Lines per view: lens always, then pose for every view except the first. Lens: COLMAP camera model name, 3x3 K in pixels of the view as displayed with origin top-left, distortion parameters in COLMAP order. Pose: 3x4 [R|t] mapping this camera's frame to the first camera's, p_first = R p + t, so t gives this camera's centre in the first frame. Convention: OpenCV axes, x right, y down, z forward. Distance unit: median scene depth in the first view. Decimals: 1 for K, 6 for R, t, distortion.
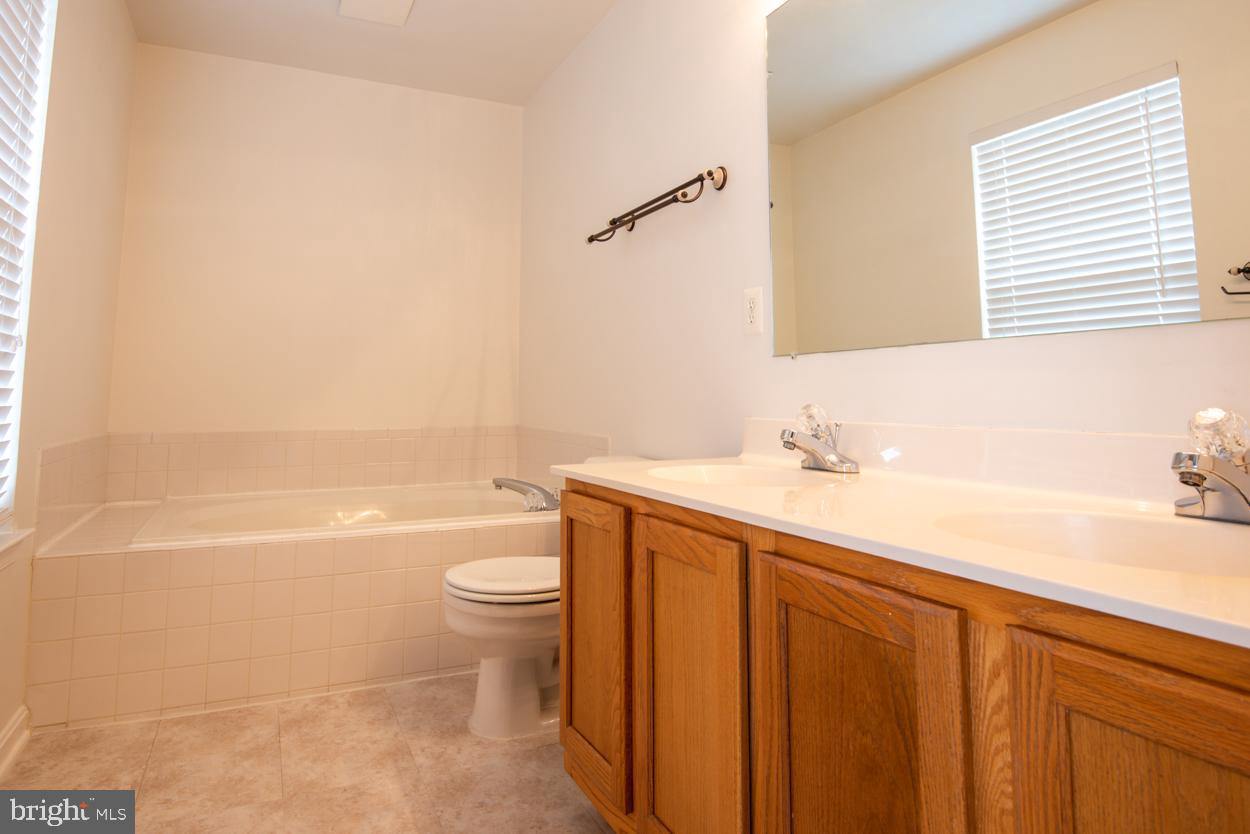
lens RADIAL K [[760.2, 0, 625.0], [0, 760.2, 413.1], [0, 0, 1]] dist [0.000408, 0.000006]
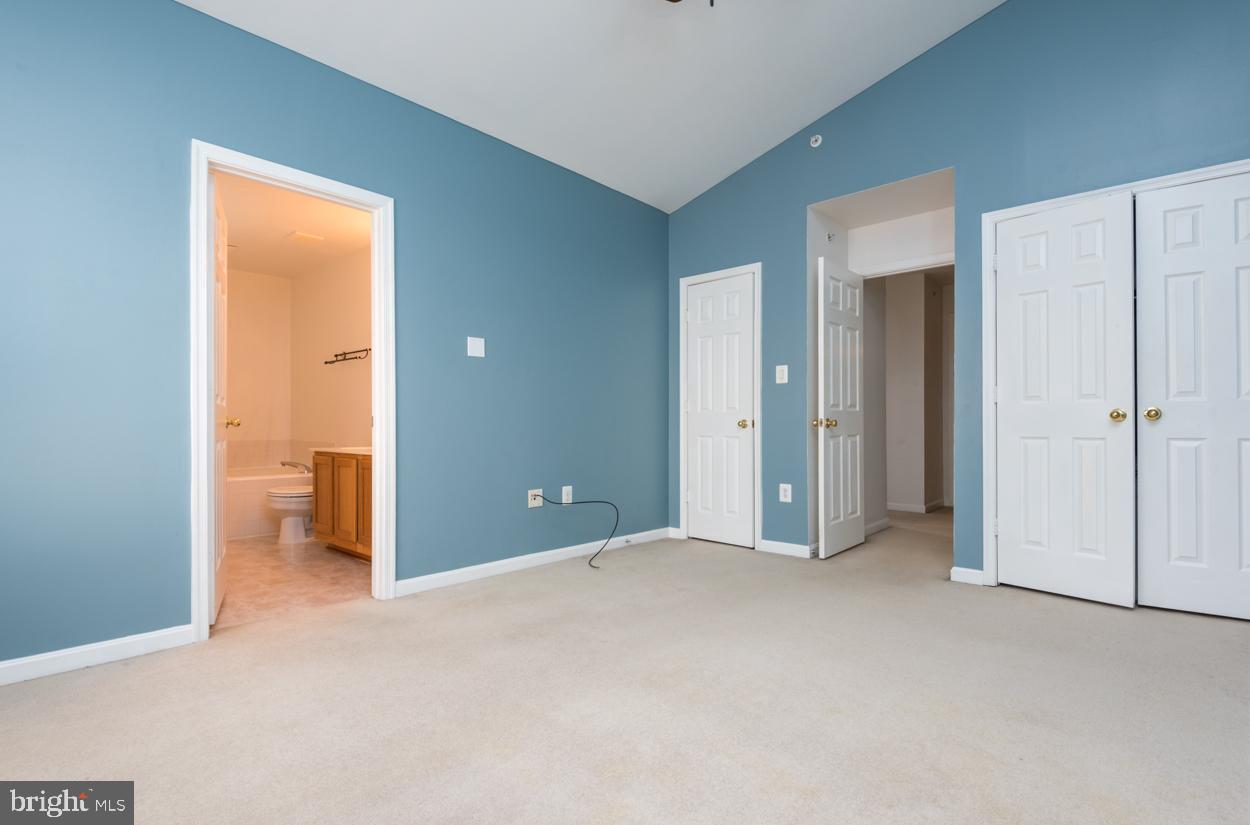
lens RADIAL K [[600.3, 0, 623.3], [0, 600.3, 419.7], [0, 0, 1]] dist [0.000843, 0.000342]
pose [[0.924201, -0.008292, 0.381817, 0.183526], [0.016952, 0.999670, -0.019323, 0.023799], [-0.381530, 0.024331, 0.924036, -2.125132]]
